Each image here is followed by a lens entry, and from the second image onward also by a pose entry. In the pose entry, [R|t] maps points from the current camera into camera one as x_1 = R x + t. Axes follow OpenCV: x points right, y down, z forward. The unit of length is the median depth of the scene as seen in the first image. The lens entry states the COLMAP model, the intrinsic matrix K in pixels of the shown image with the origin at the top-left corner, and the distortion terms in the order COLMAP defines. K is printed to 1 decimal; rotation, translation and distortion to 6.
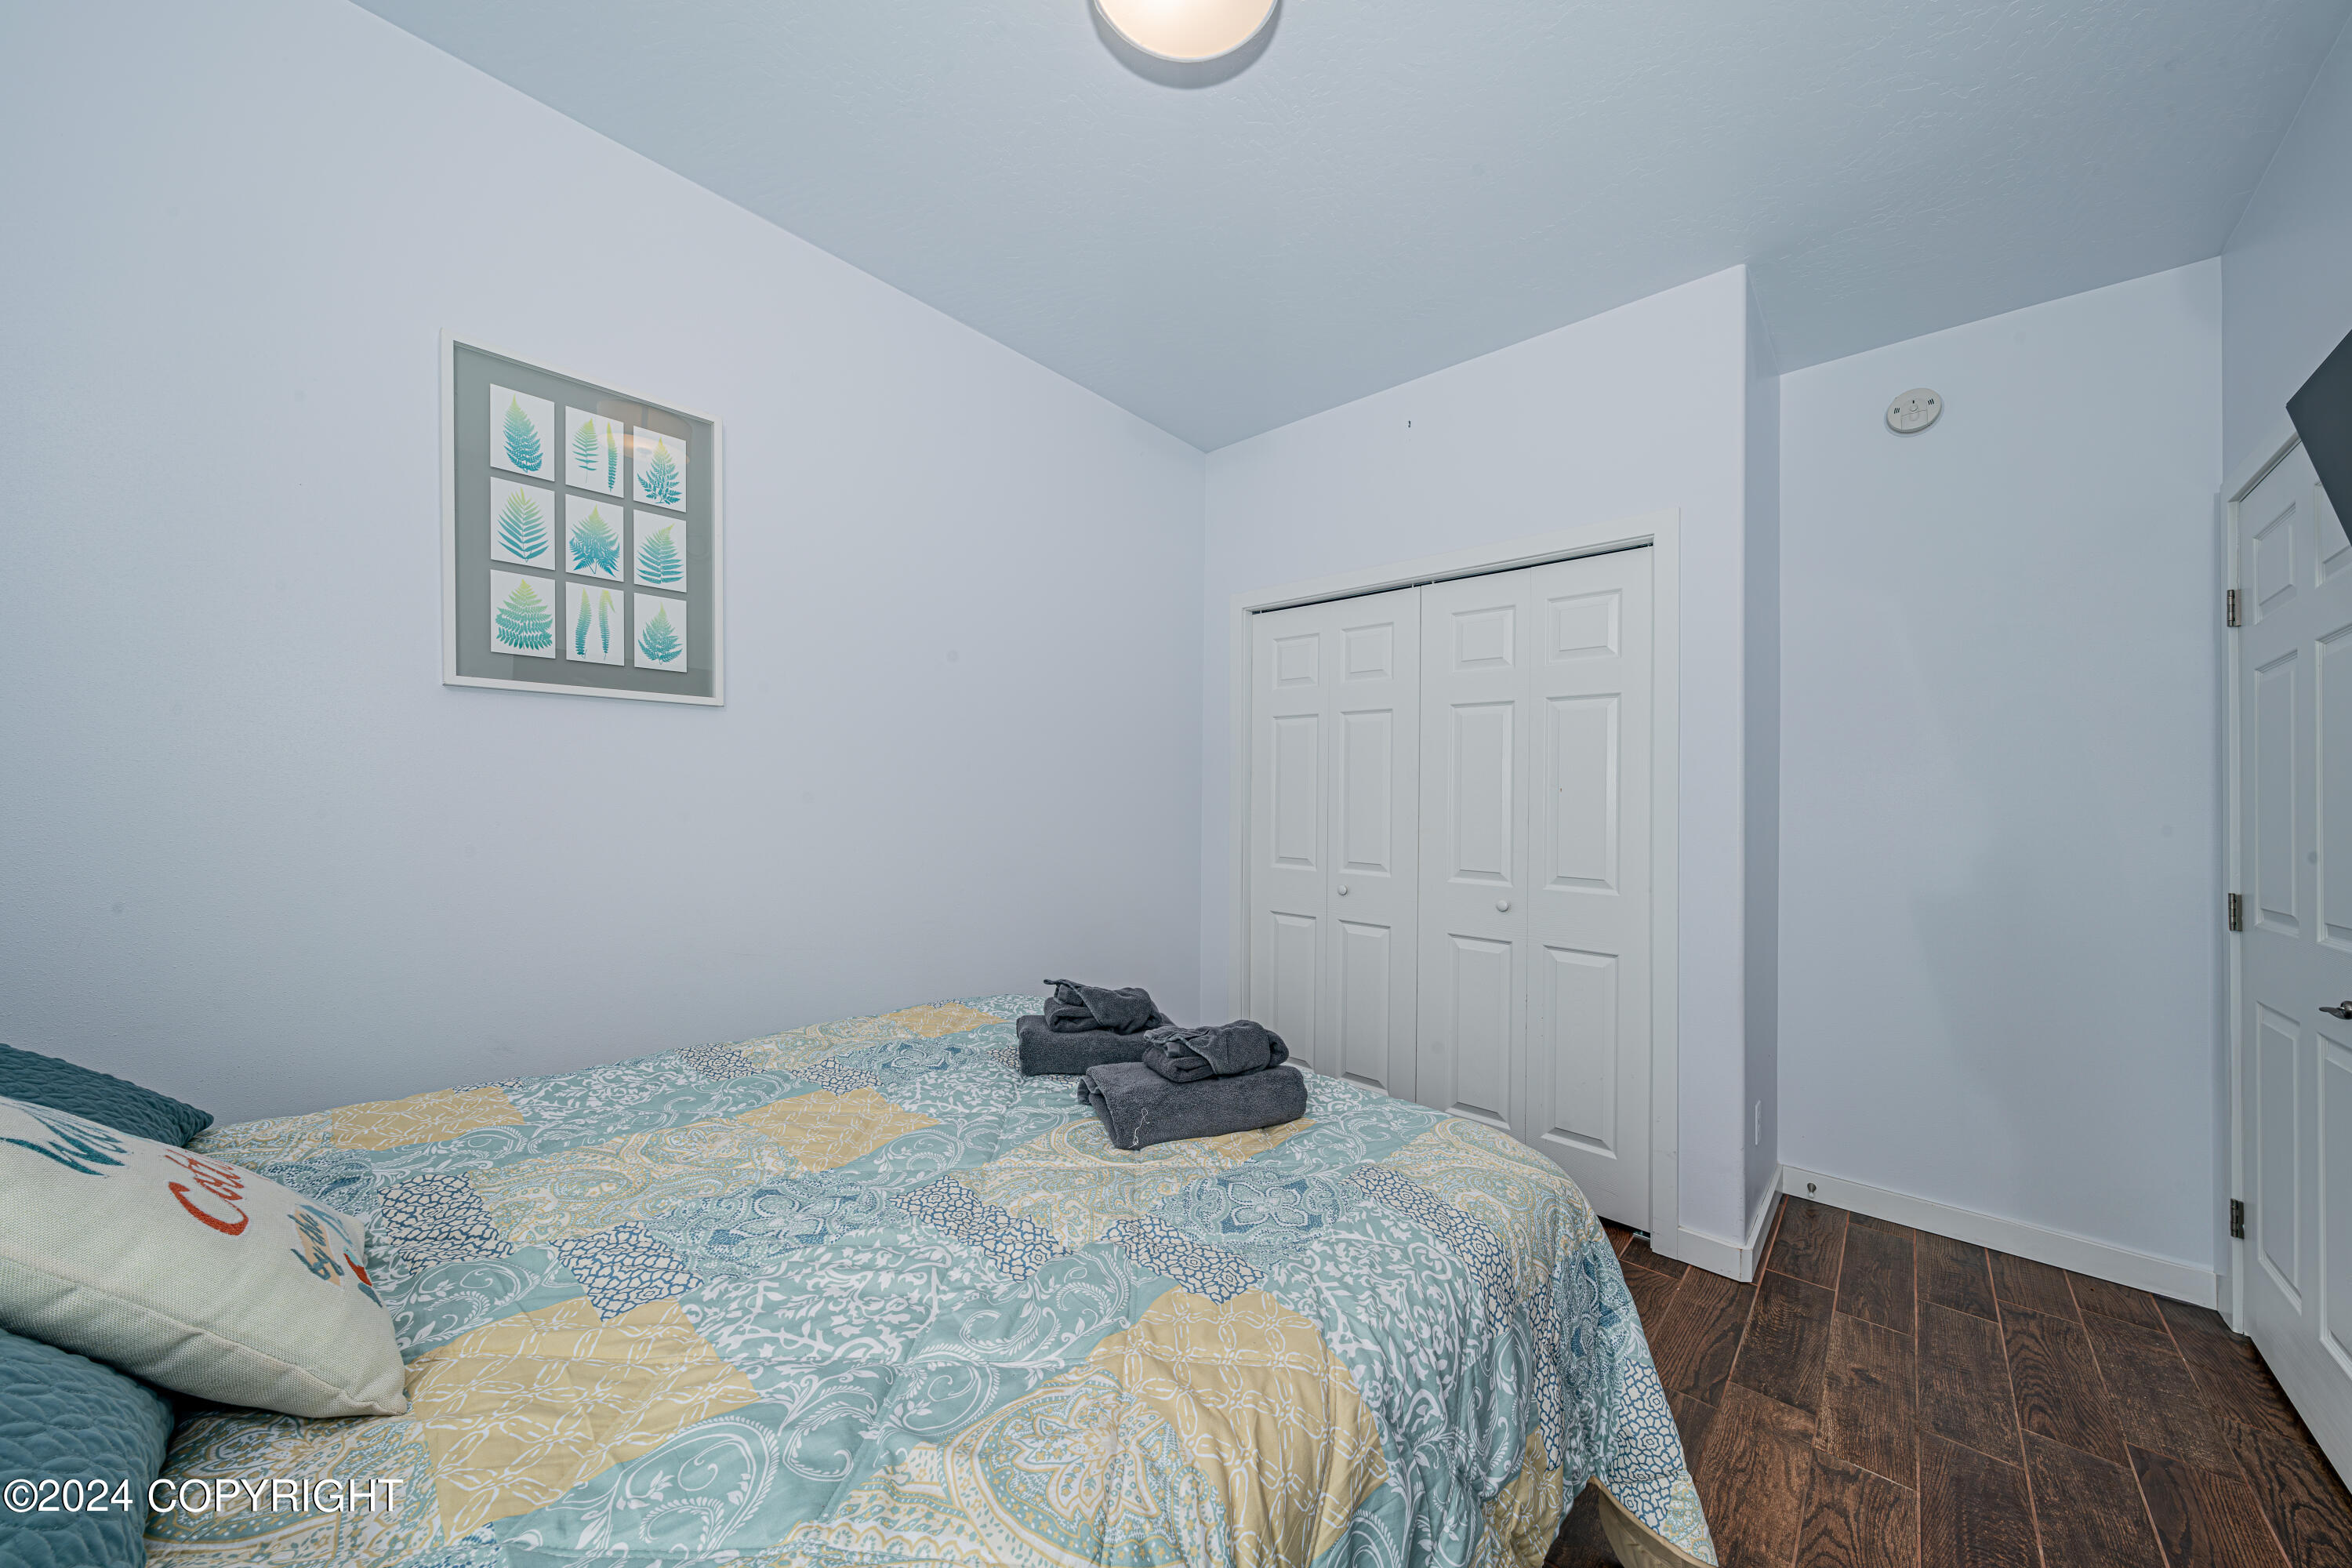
lens RADIAL K [[823.8, 0, 1176.0], [0, 823.8, 784.0], [0, 0, 1]] dist [0.000184, 0.000006]
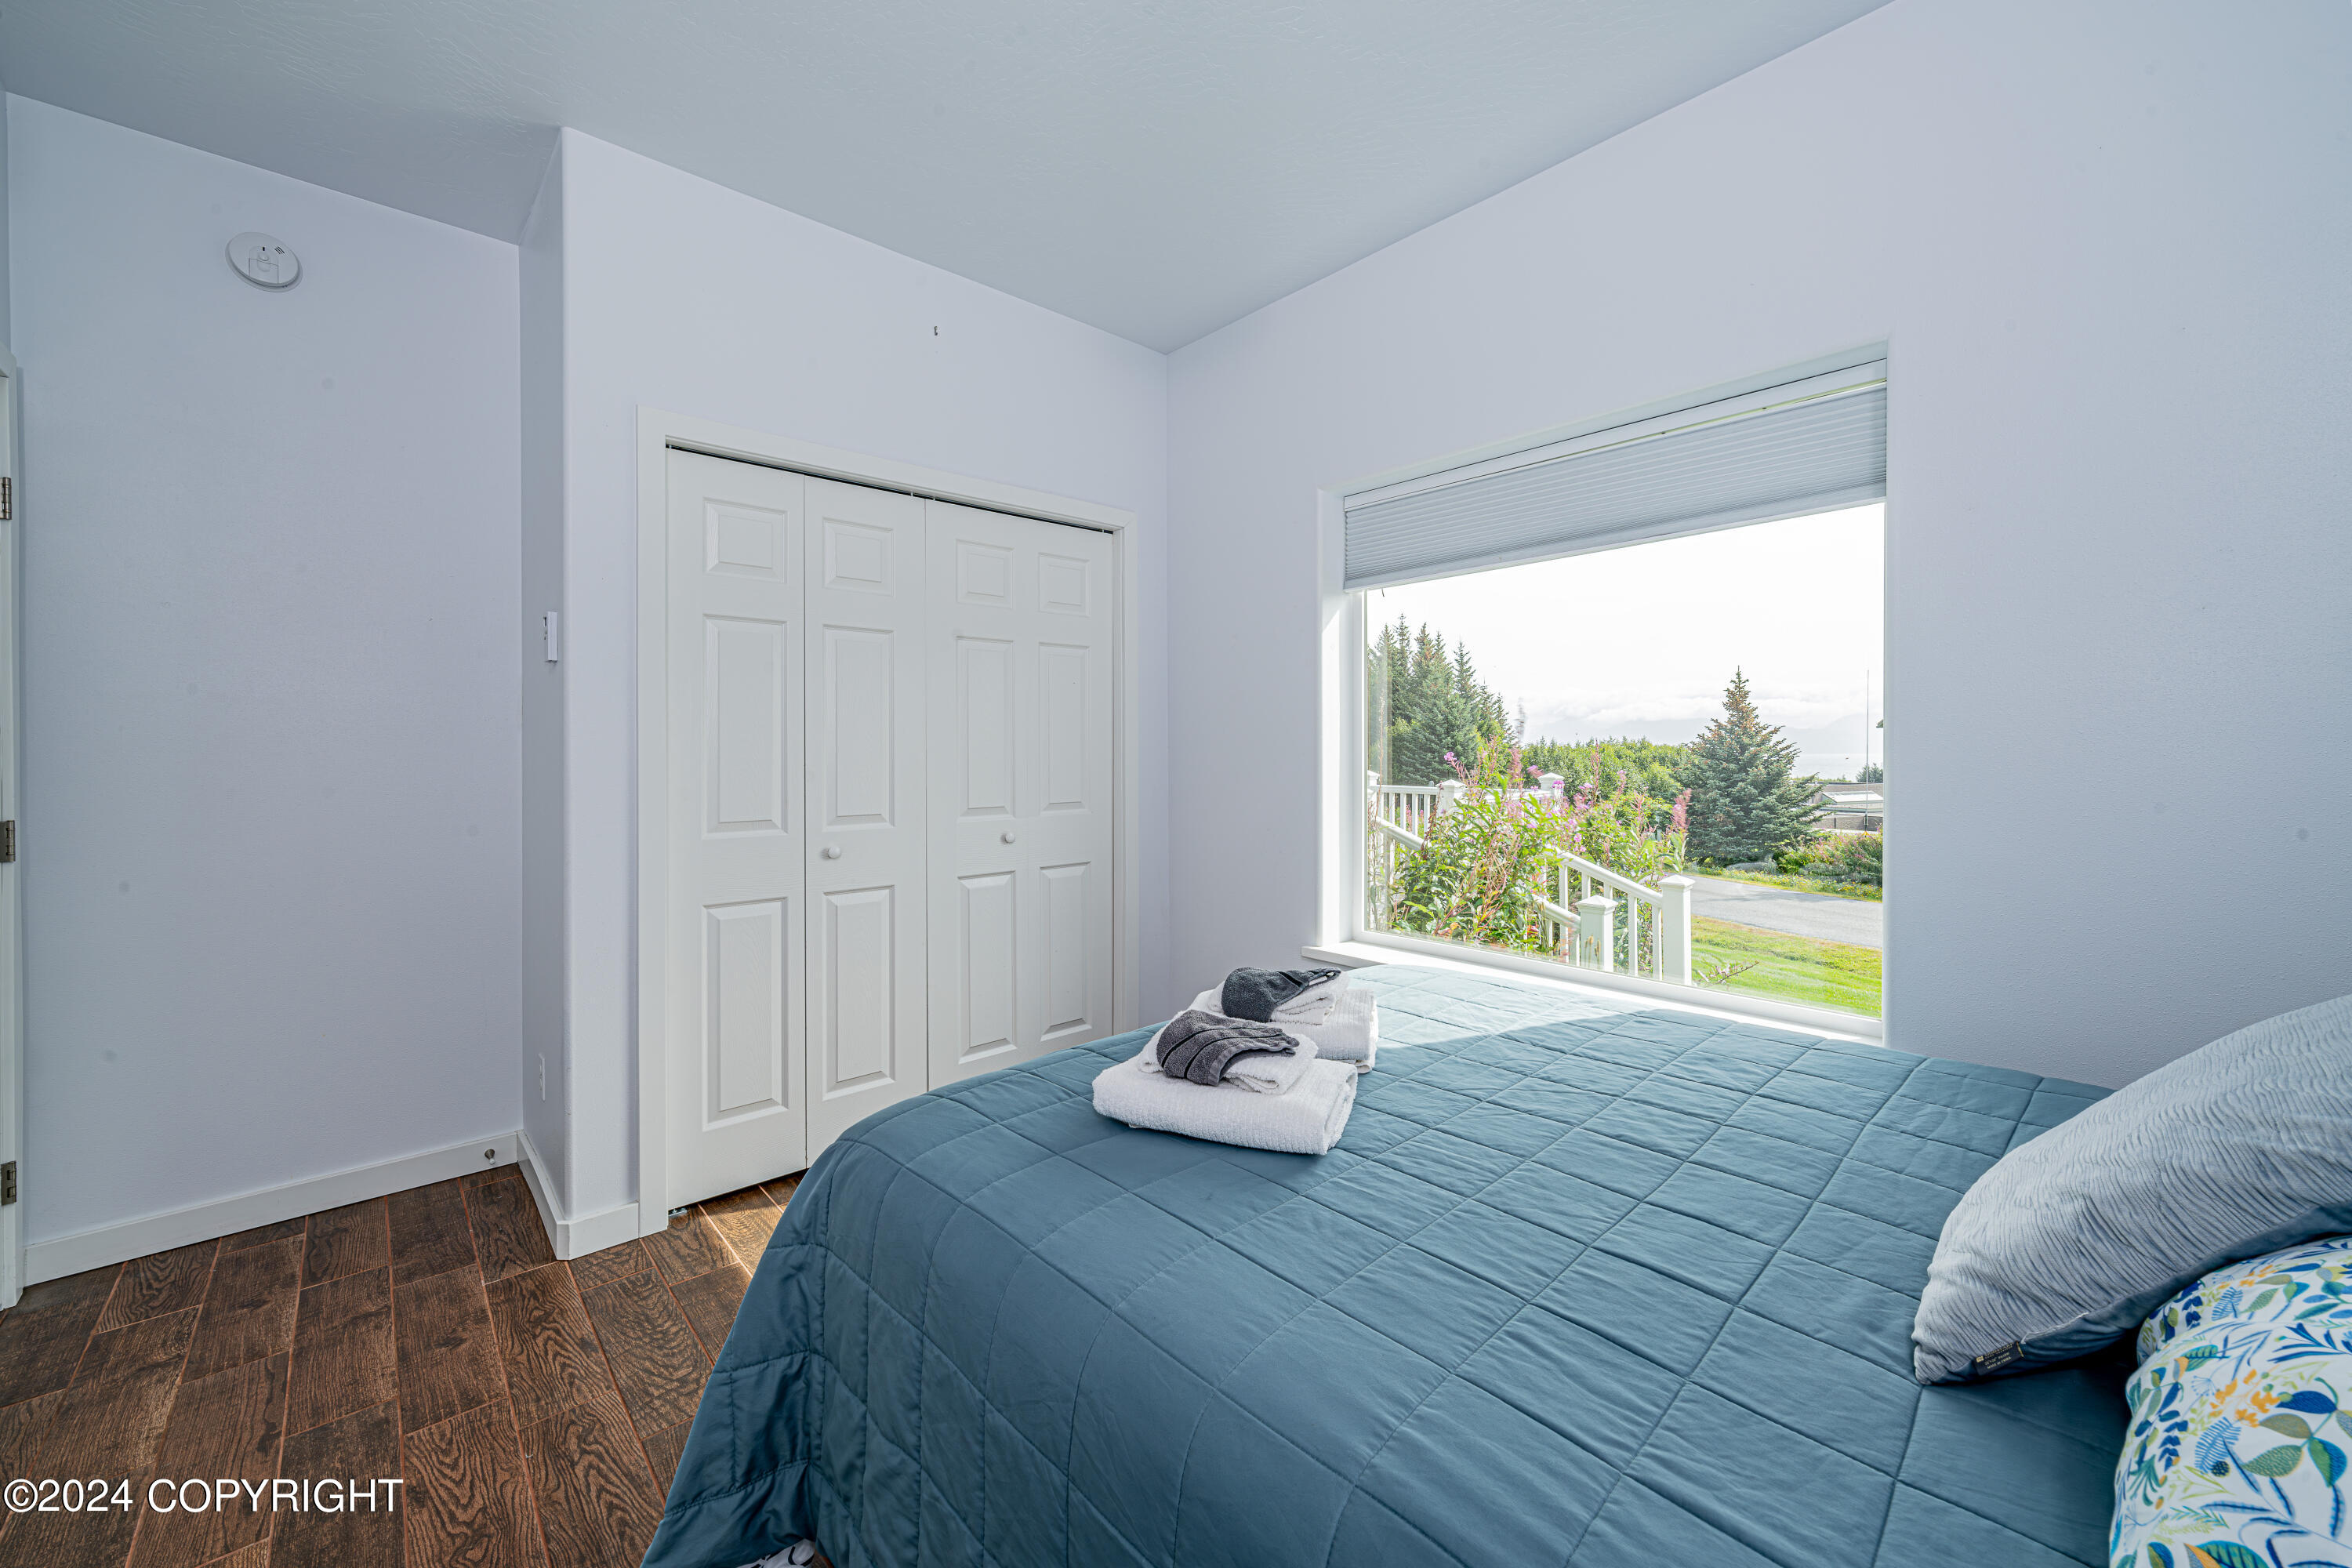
lens RADIAL K [[897.4, 0, 1169.8], [0, 897.4, 737.6], [0, 0, 1]] dist [-0.000288, -0.000012]
pose [[0.112082, -0.008194, 0.993665, -0.572409], [-0.013613, 0.999860, 0.009780, 0.006142], [-0.993606, -0.014623, 0.111955, 0.548947]]
